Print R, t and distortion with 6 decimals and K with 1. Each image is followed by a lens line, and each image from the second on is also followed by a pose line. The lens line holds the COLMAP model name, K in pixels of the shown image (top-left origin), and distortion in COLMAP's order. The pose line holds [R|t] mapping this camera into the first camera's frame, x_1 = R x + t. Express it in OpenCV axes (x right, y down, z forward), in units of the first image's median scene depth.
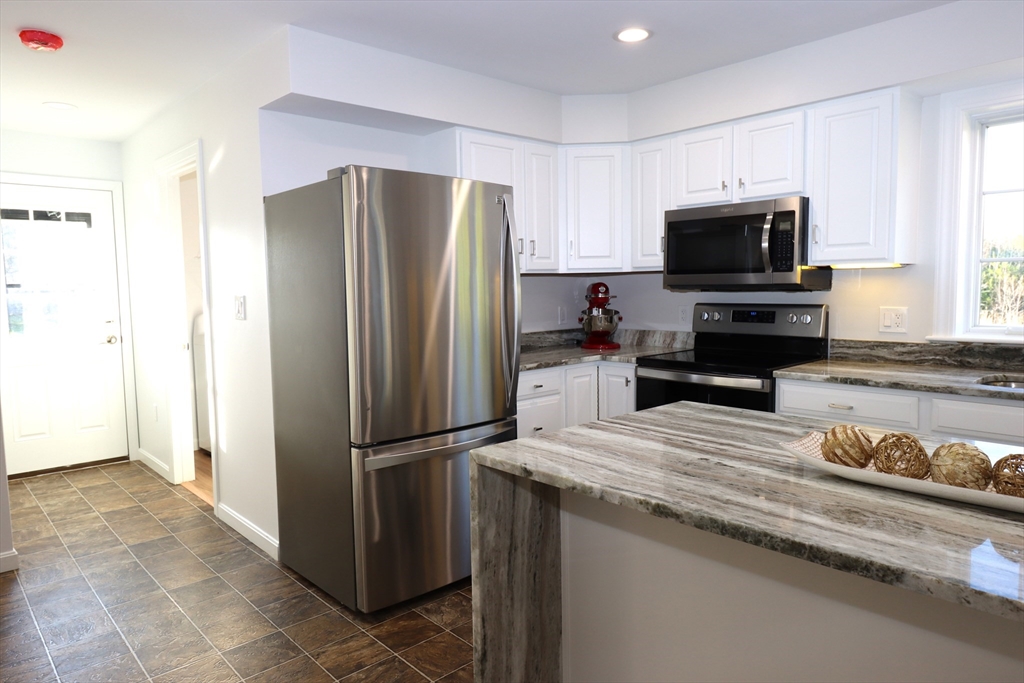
lens RADIAL K [[662.3, 0, 520.5], [0, 662.3, 330.9], [0, 0, 1]] dist [0.007752, -0.001156]
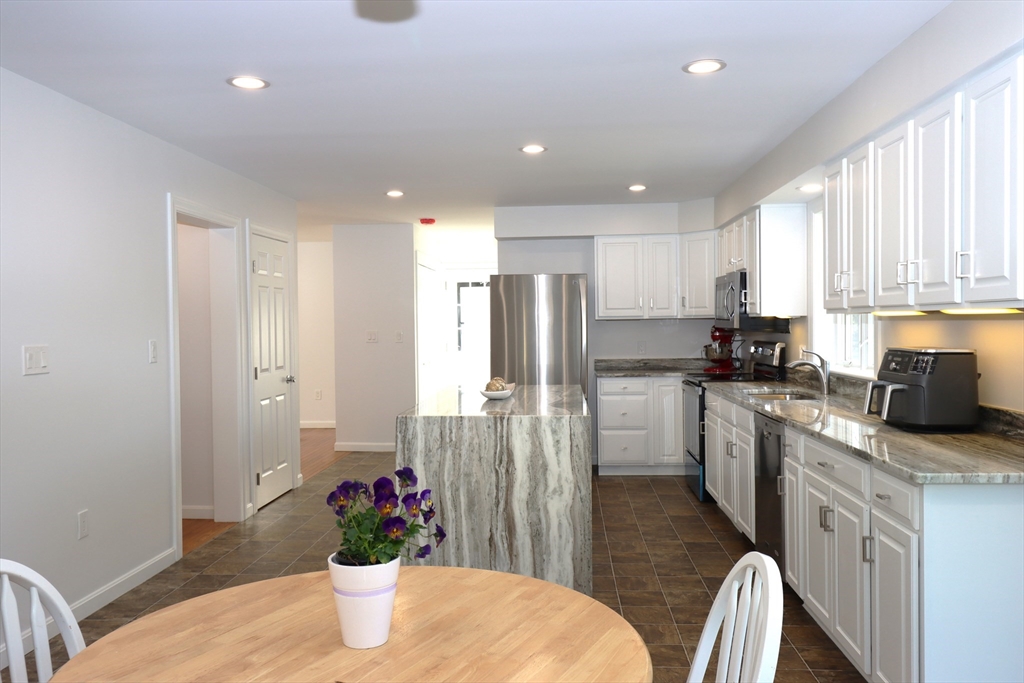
lens RADIAL K [[812.6, 0, 518.0], [0, 812.6, 327.8], [0, 0, 1]] dist [0.001628, -0.006884]
pose [[0.689874, 0.012046, -0.723829, 1.410787], [-0.049494, 0.998307, -0.030558, 0.011415], [0.722235, 0.056906, 0.689302, -0.659782]]
